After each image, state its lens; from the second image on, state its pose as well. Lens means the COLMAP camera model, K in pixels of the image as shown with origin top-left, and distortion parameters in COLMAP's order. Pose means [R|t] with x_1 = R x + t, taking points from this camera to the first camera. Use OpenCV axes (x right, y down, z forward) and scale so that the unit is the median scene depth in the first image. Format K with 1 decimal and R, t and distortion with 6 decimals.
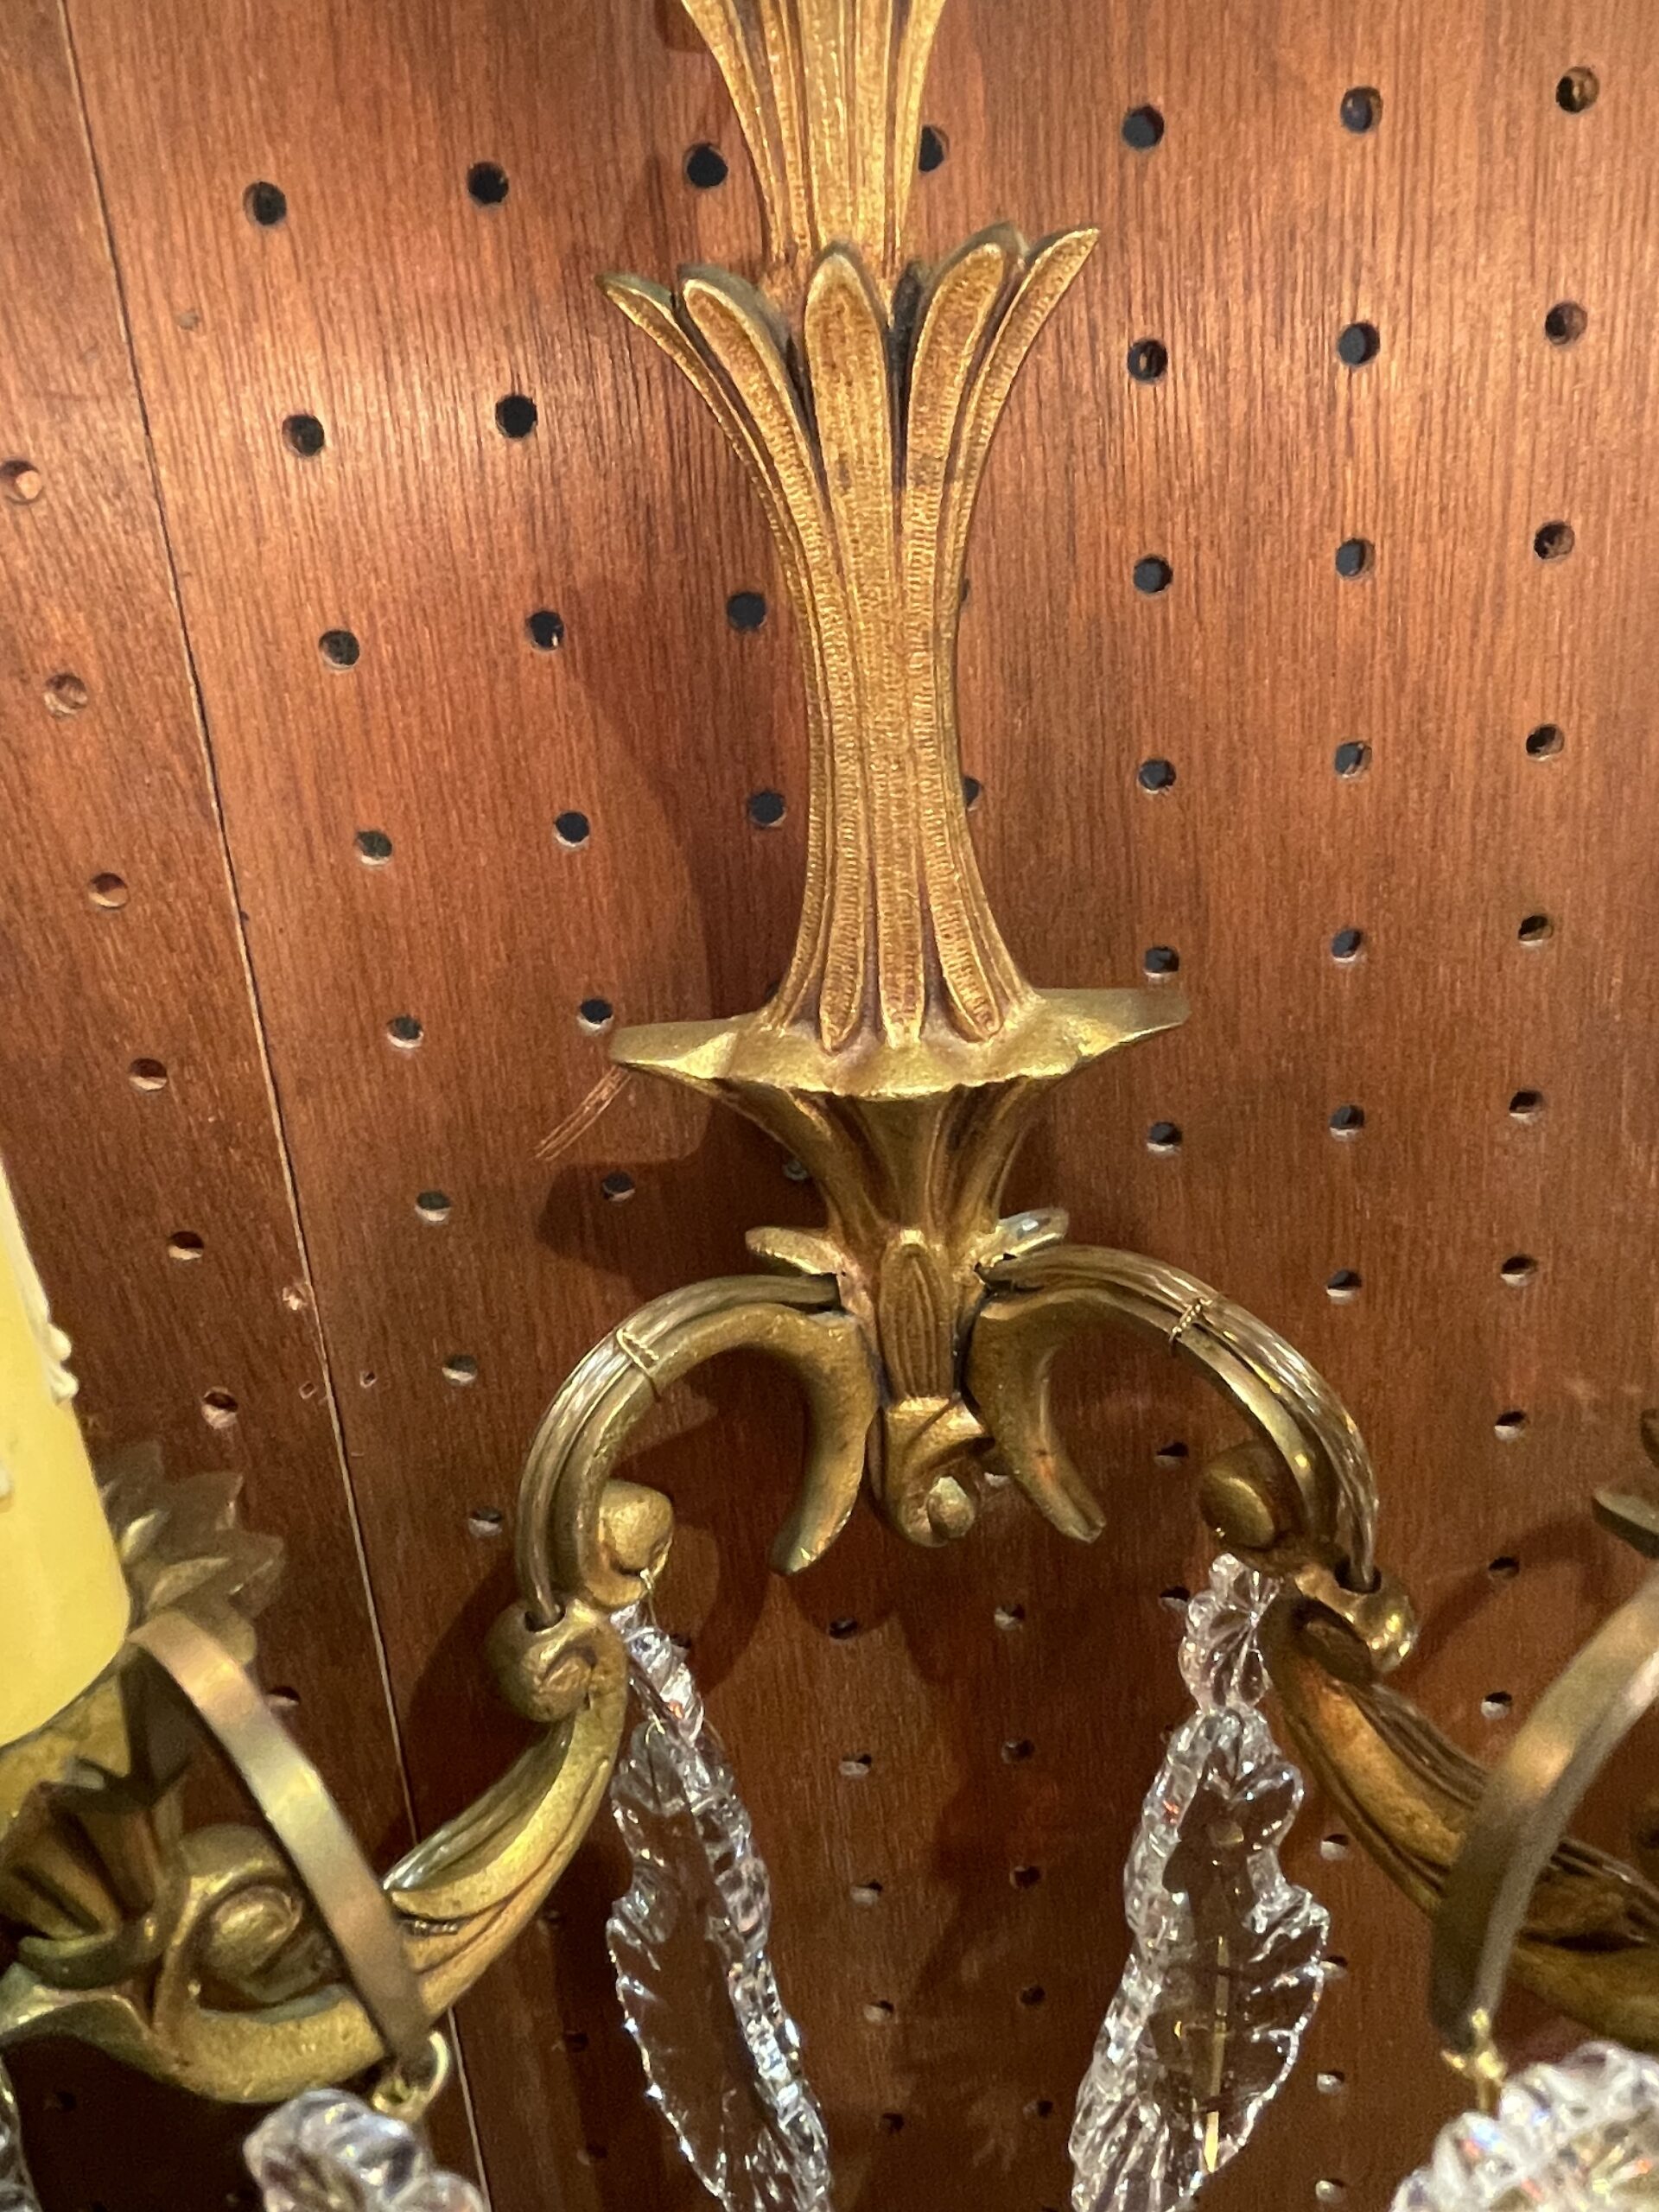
lens RADIAL K [[1771.7, 0, 821.3], [0, 1771.7, 1026.0], [0, 0, 1]] dist [-0.013012, 0.006782]
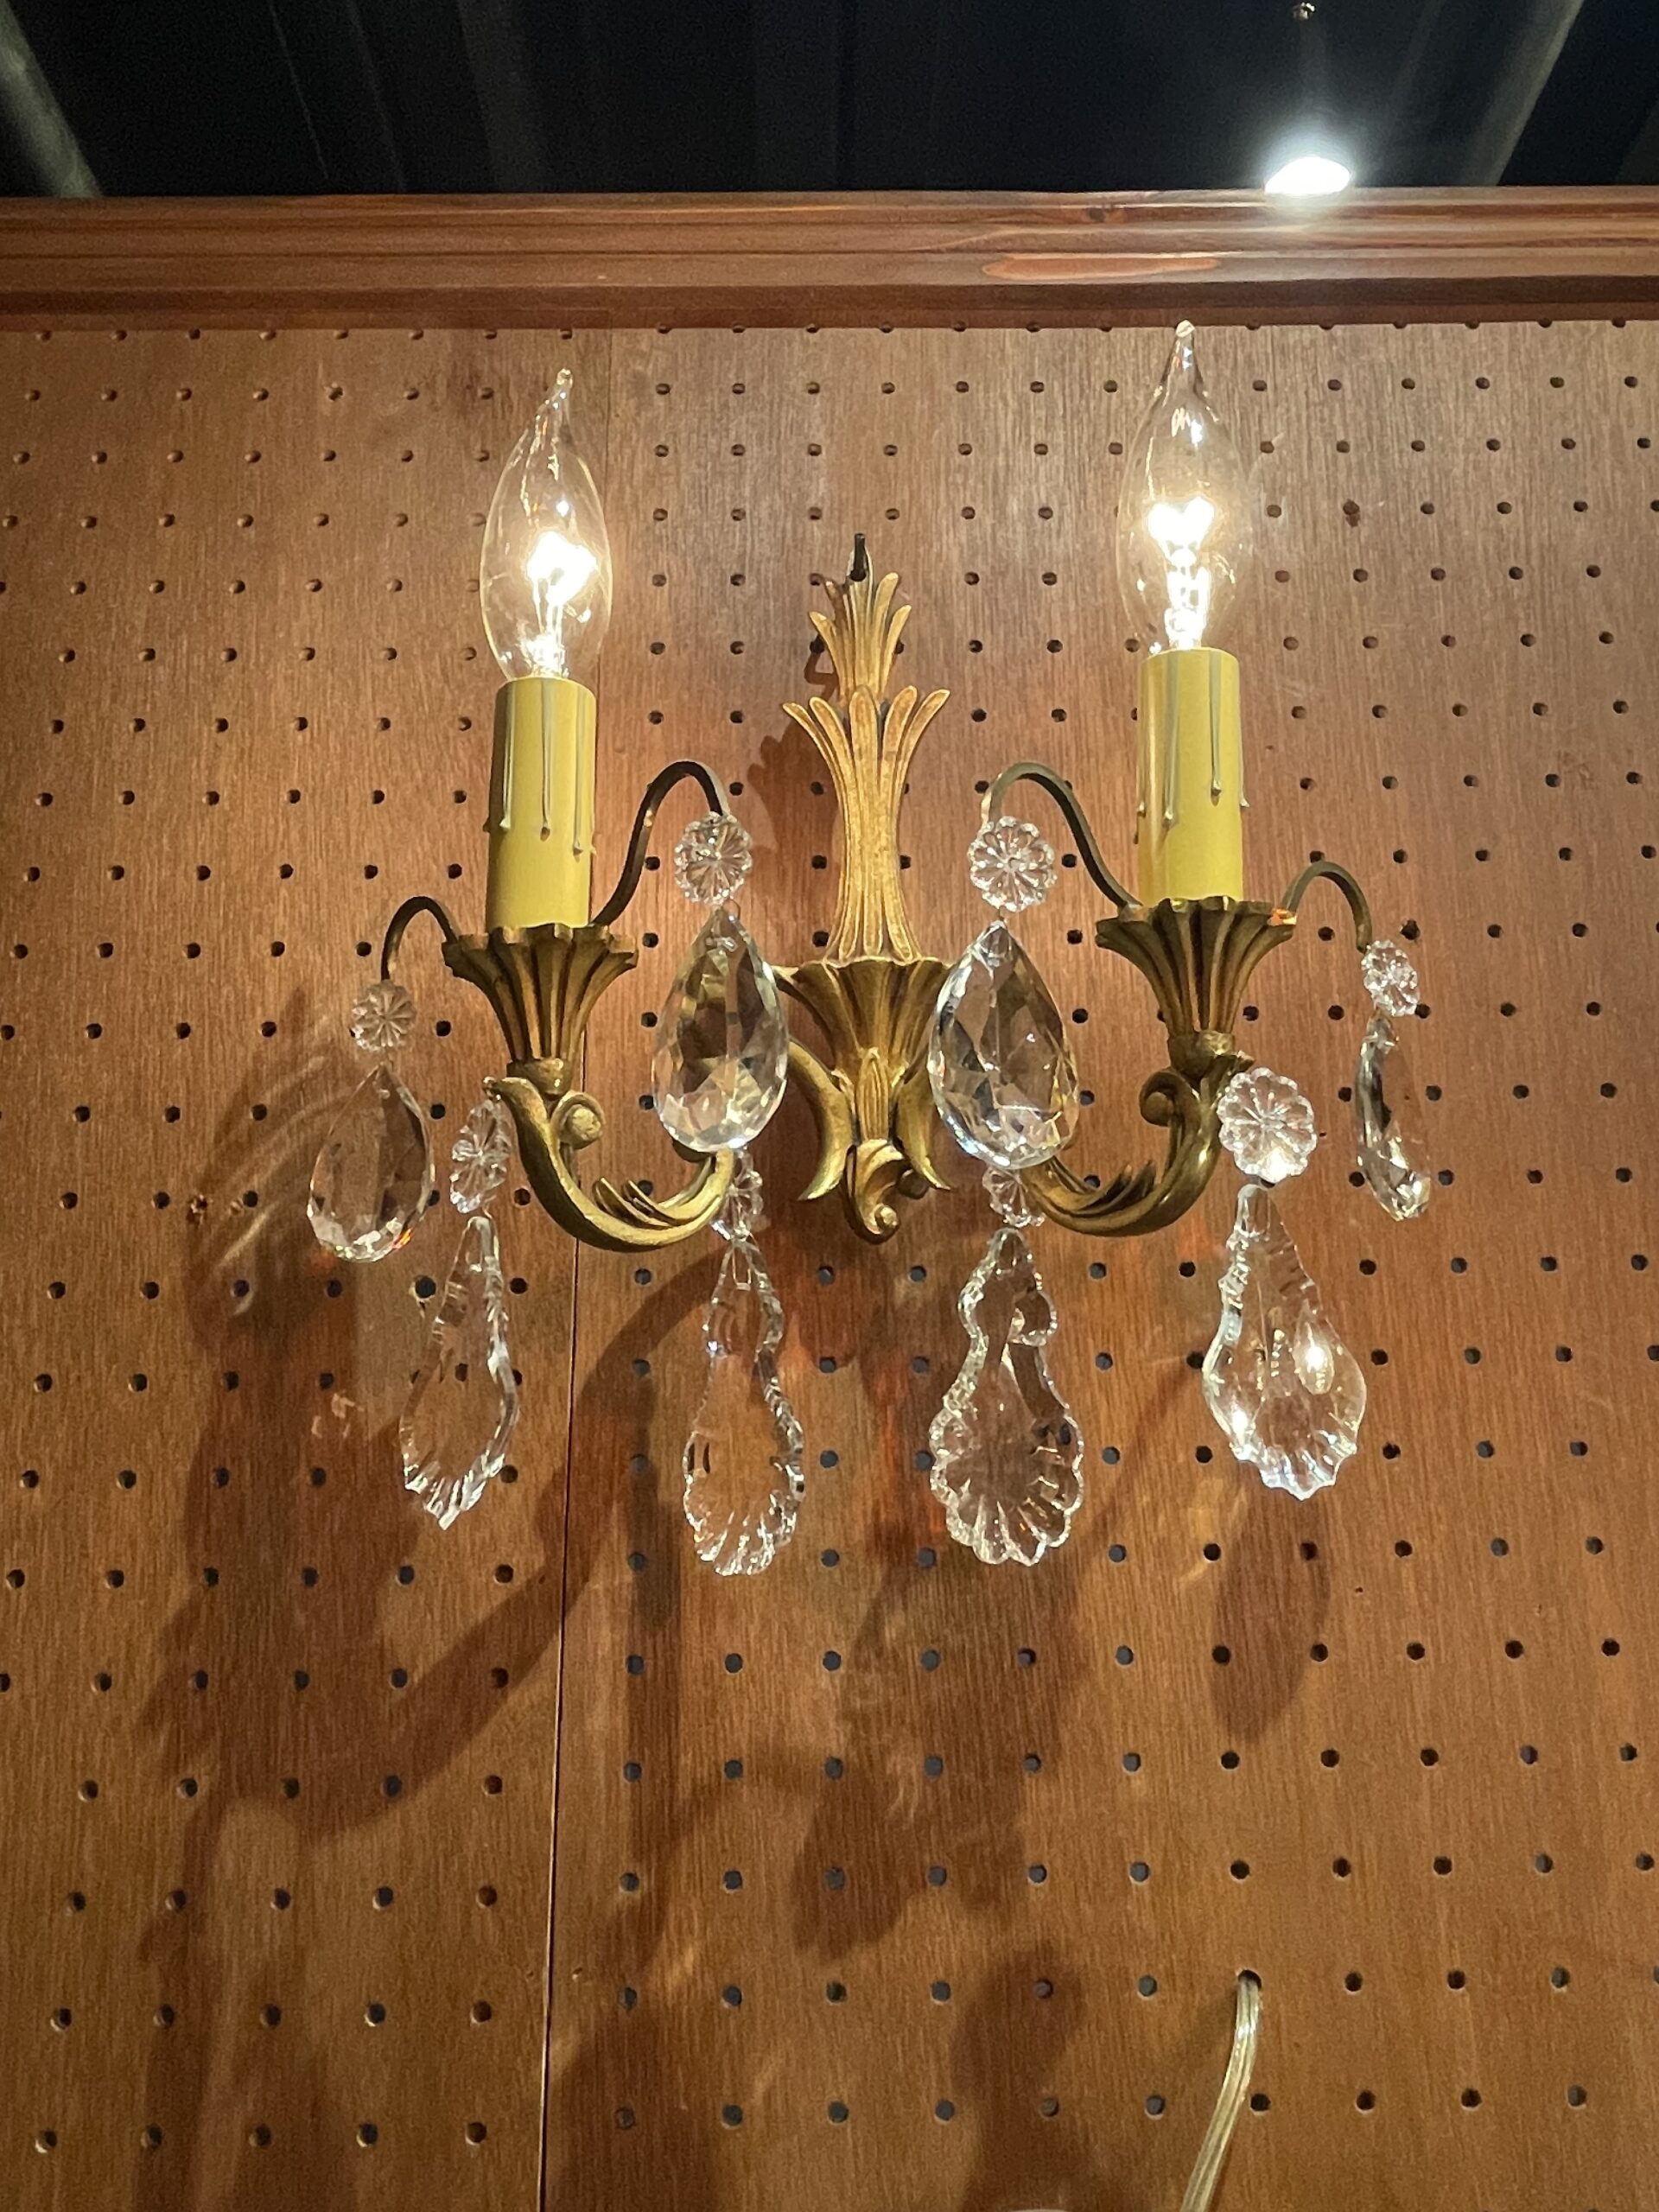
lens RADIAL K [[1771.7, 0, 821.3], [0, 1771.7, 1026.0], [0, 0, 1]] dist [-0.013012, 0.006782]
pose [[0.997197, 0.055823, -0.049828, 0.095221], [-0.074754, 0.772409, -0.630710, 1.494339], [0.003279, 0.632667, 0.774417, -0.761447]]
